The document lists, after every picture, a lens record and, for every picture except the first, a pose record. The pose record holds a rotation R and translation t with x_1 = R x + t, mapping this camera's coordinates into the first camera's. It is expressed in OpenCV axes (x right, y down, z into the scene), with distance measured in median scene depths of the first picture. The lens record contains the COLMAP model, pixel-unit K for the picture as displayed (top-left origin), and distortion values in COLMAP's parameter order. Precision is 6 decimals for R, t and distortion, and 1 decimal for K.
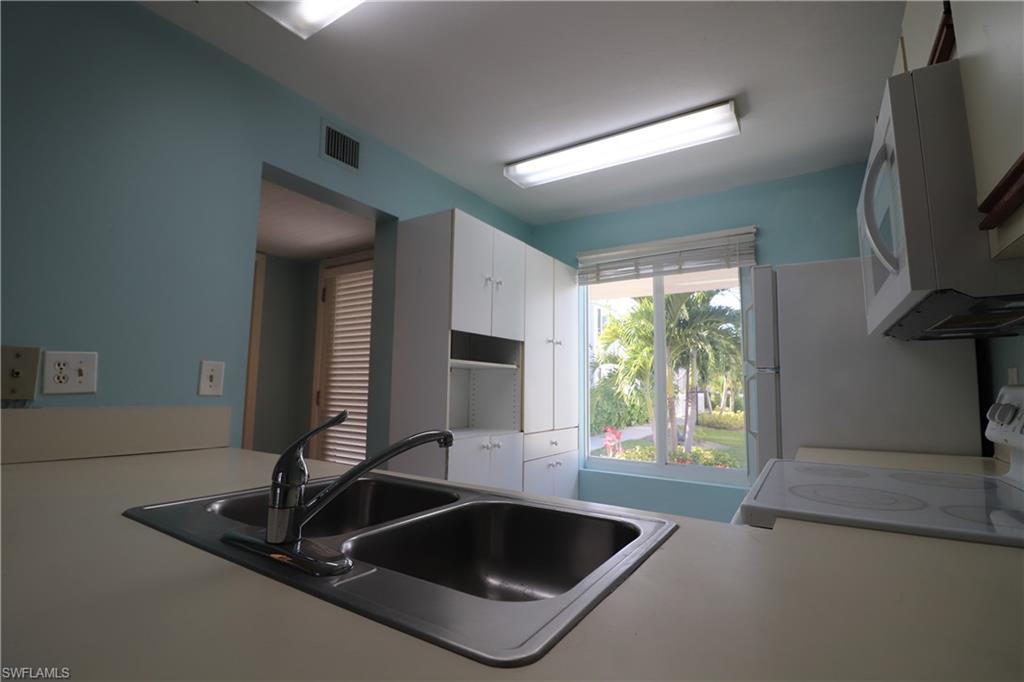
lens RADIAL K [[472.1, 0, 512.0], [0, 472.1, 341.0], [0, 0, 1]] dist [-0.034165, 0.000137]
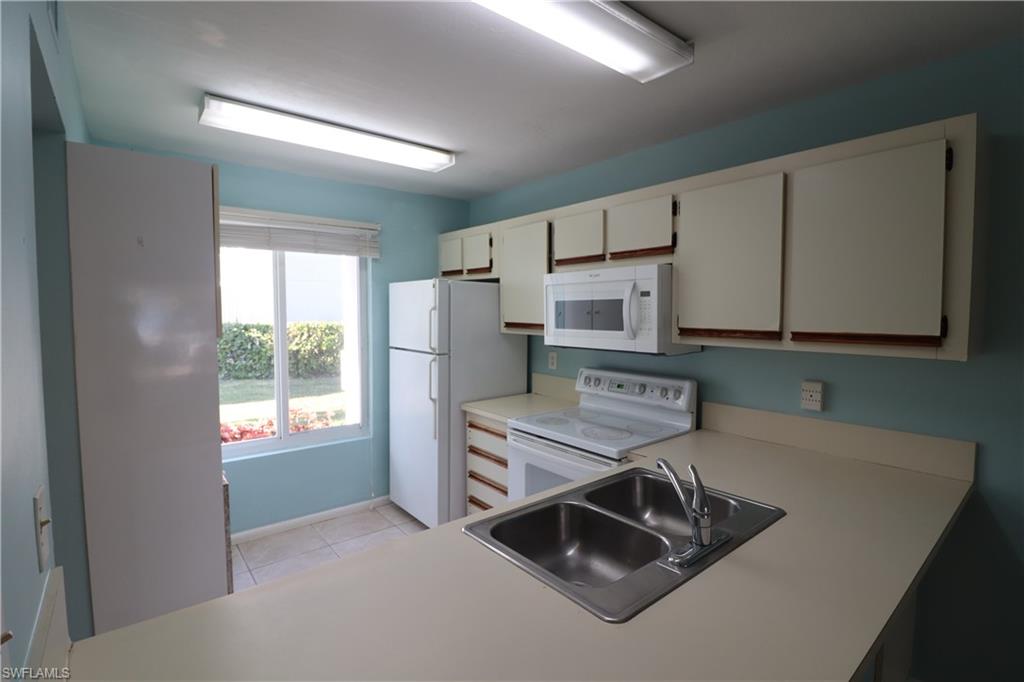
lens RADIAL K [[473.7, 0, 510.8], [0, 473.7, 335.6], [0, 0, 1]] dist [-0.005851, -0.011653]
pose [[0.307240, -0.065174, 0.949398, -0.686992], [-0.090137, 0.991174, 0.097212, -0.139989], [-0.947354, -0.115443, 0.298653, 0.348774]]
